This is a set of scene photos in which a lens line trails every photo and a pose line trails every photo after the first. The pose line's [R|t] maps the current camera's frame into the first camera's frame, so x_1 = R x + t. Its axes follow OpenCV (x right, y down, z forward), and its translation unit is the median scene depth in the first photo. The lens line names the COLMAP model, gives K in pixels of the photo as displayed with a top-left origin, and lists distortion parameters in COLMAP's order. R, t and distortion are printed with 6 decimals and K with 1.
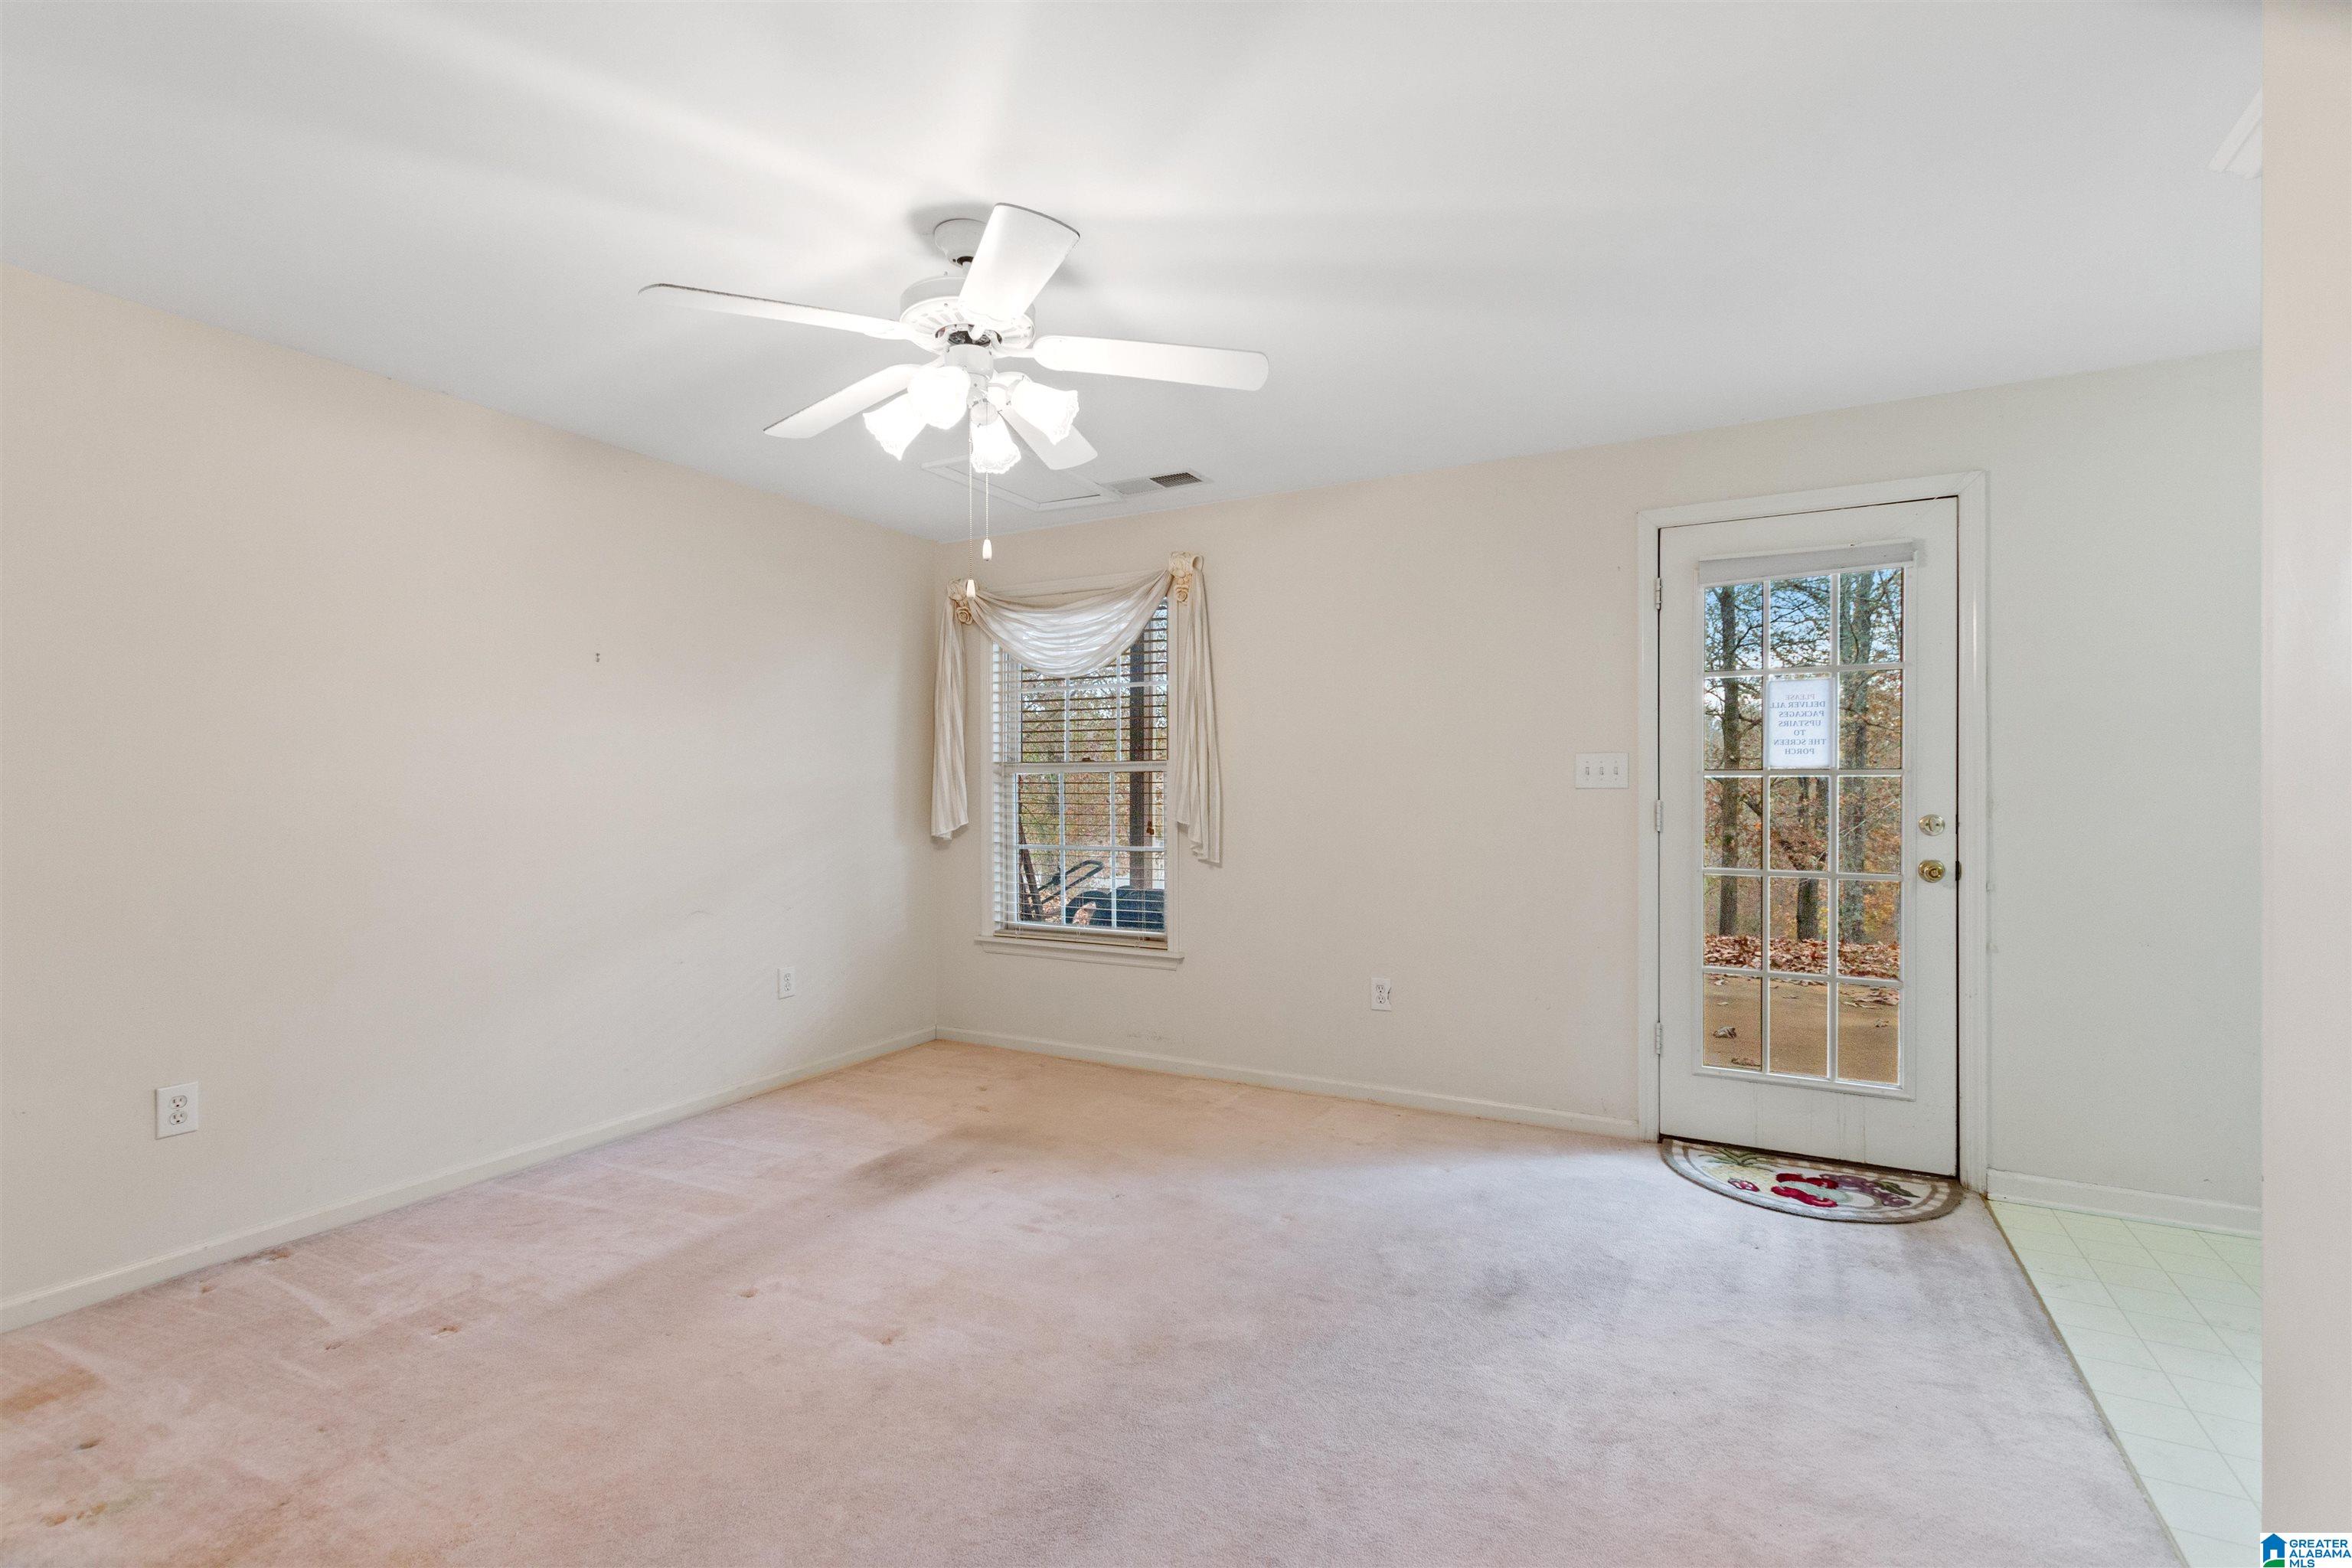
lens RADIAL K [[1107.3, 0, 1176.0], [0, 1107.3, 784.0], [0, 0, 1]] dist [0.018960, -0.000057]
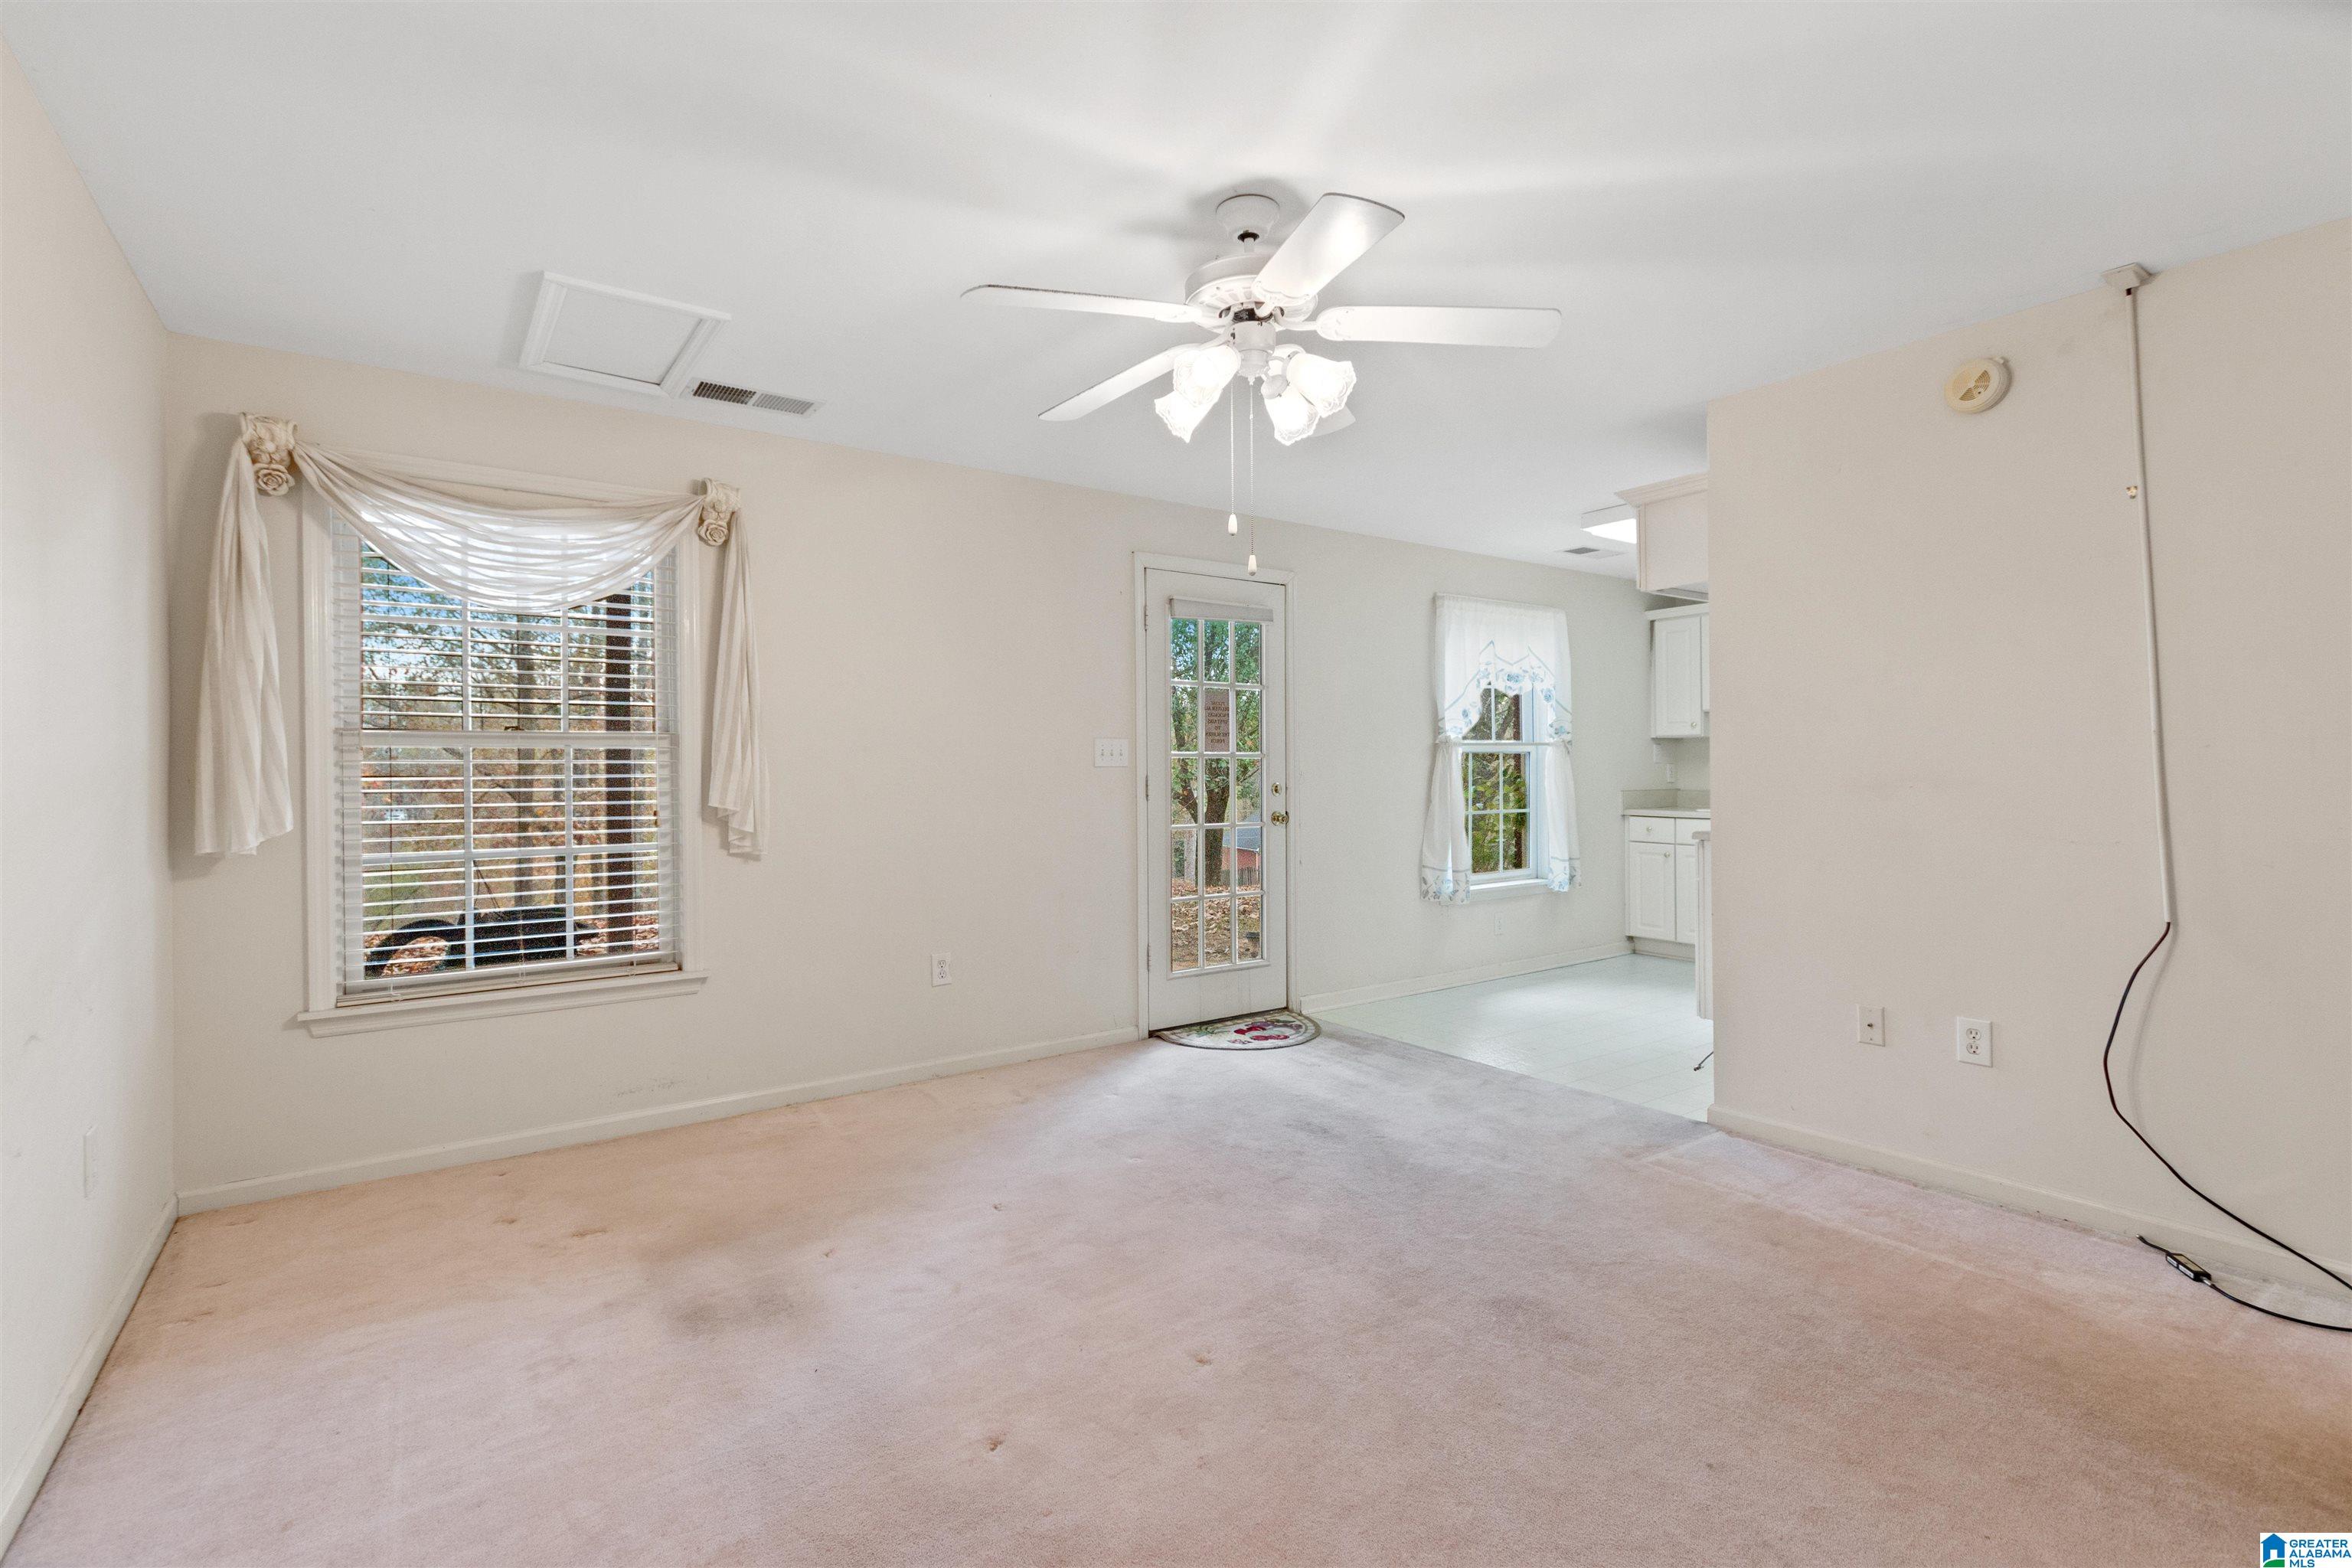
lens RADIAL K [[1113.4, 0, 1184.4], [0, 1113.4, 766.1], [0, 0, 1]] dist [0.011318, -0.000328]
pose [[0.409646, -0.000005, 0.912245, -0.722484], [0.002148, 0.999997, -0.000959, 0.004529], [-0.912242, 0.002352, 0.409645, 0.411951]]
